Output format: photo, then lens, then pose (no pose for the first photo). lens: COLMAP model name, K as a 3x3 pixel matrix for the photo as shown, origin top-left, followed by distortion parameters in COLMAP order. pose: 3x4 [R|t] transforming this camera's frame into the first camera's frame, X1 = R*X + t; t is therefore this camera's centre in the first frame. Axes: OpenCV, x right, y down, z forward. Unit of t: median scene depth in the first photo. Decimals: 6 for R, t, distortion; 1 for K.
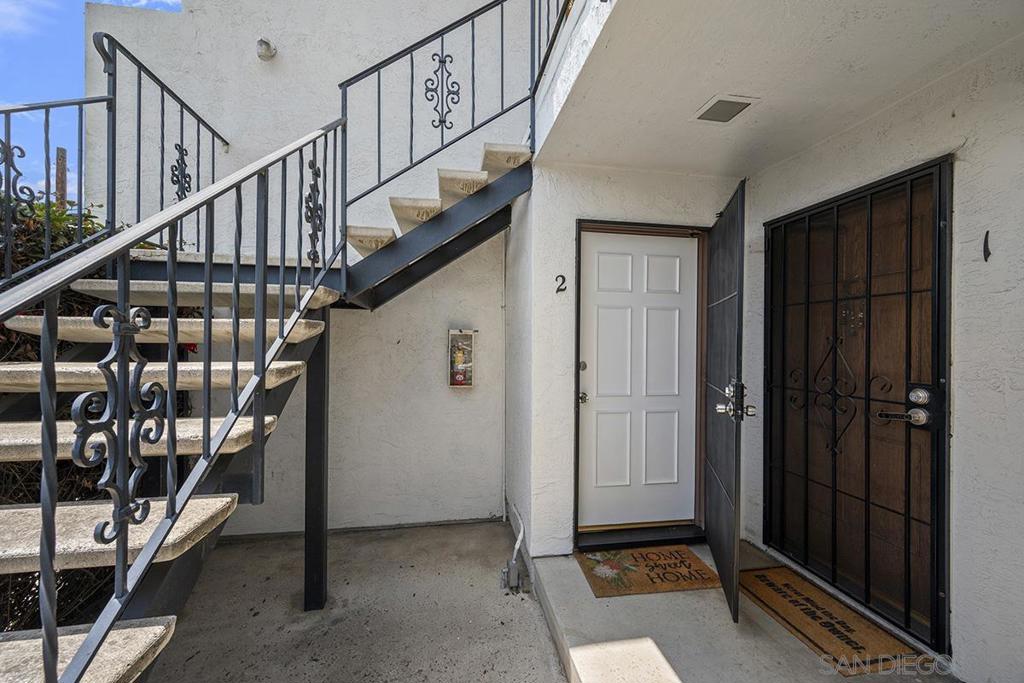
lens RADIAL K [[406.7, 0, 513.3], [0, 406.7, 341.5], [0, 0, 1]] dist [0.003458, -0.000386]
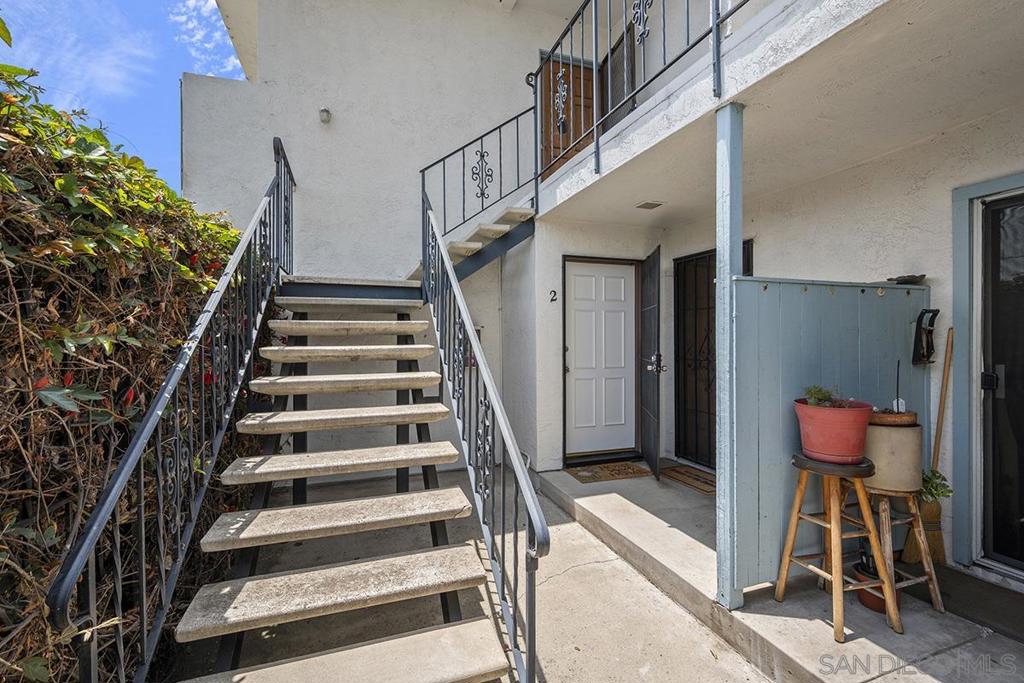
lens RADIAL K [[468.2, 0, 512.0], [0, 468.2, 340.0], [0, 0, 1]] dist [0.001765, -0.001653]
pose [[0.983442, -0.013131, 0.180748, -0.364825], [0.013316, 0.999911, 0.000193, 0.023700], [-0.180734, 0.002217, 0.983529, -0.733832]]
